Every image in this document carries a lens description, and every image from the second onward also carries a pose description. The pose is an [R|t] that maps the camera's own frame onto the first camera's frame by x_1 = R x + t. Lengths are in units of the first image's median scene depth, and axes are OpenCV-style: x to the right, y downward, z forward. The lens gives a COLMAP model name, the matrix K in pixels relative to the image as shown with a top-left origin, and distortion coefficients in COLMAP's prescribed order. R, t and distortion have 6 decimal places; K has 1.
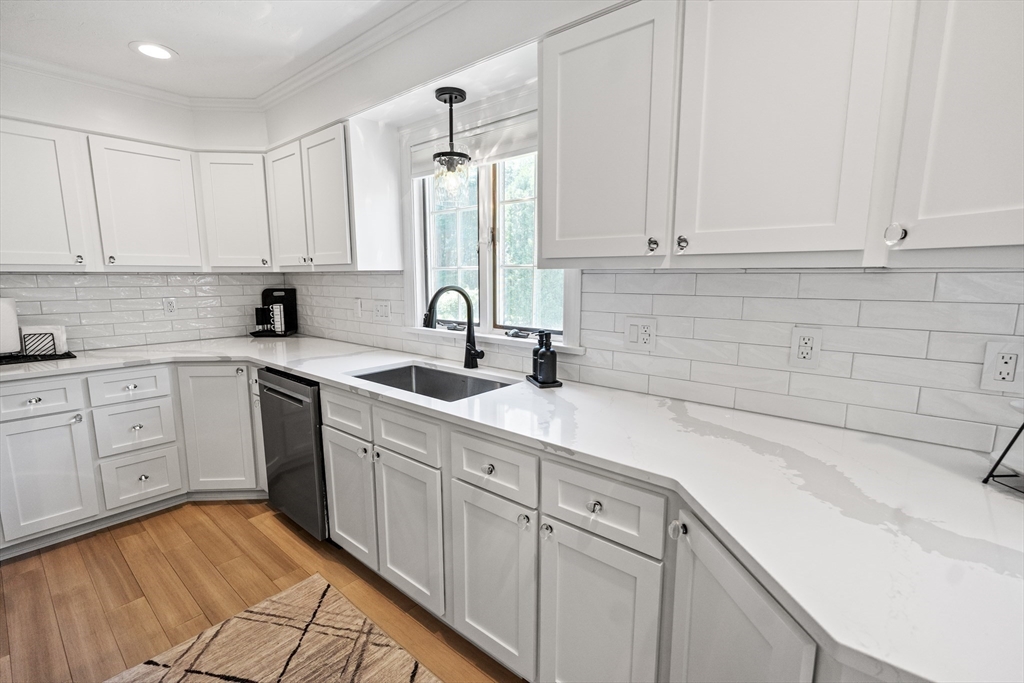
lens RADIAL K [[457.9, 0, 508.2], [0, 457.9, 343.7], [0, 0, 1]] dist [-0.003556, 0.000335]
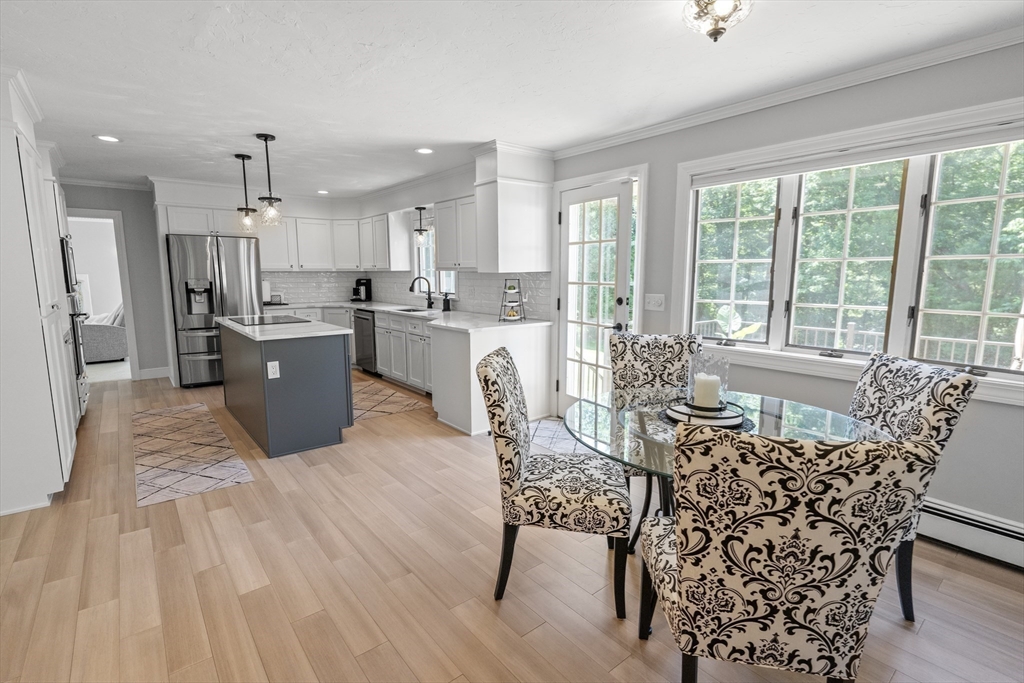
lens RADIAL K [[471.5, 0, 494.7], [0, 471.5, 338.0], [0, 0, 1]] dist [0.001633, 0.000258]
pose [[0.979091, 0.028207, -0.201457, 0.887037], [-0.029326, 0.999567, -0.002568, 0.232309], [0.201298, 0.008423, 0.979494, -1.660055]]
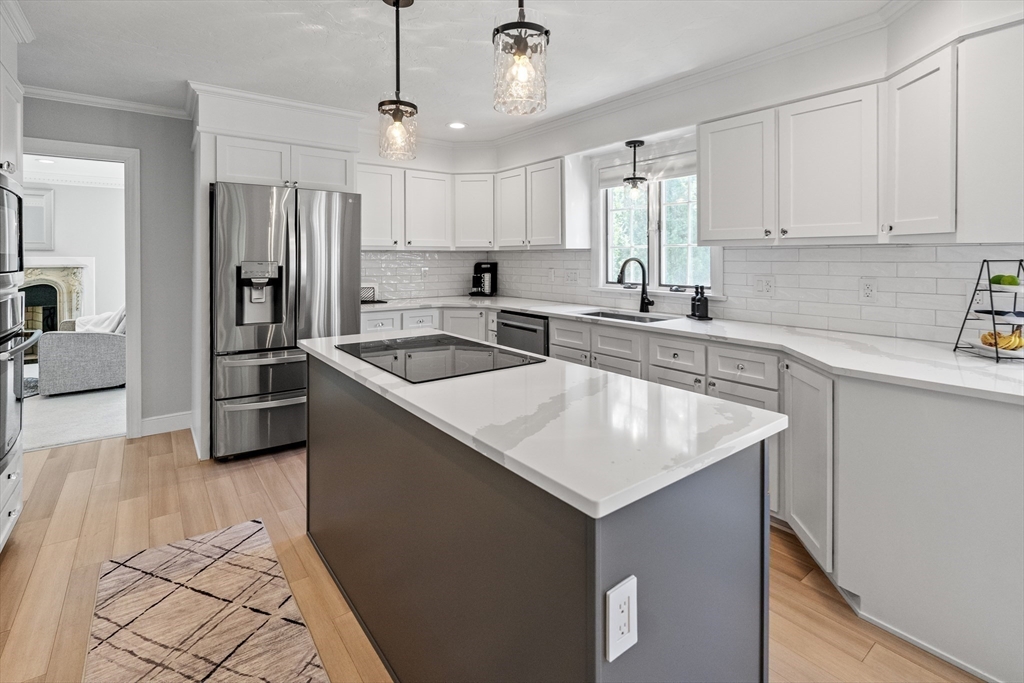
lens RADIAL K [[479.8, 0, 511.0], [0, 479.8, 258.5], [0, 0, 1]] dist [-0.005056, 0.001446]
pose [[0.974702, -0.000260, -0.223508, -0.168121], [-0.031787, 0.989673, -0.139771, 0.121404], [0.221236, 0.143340, 0.964629, -0.690575]]
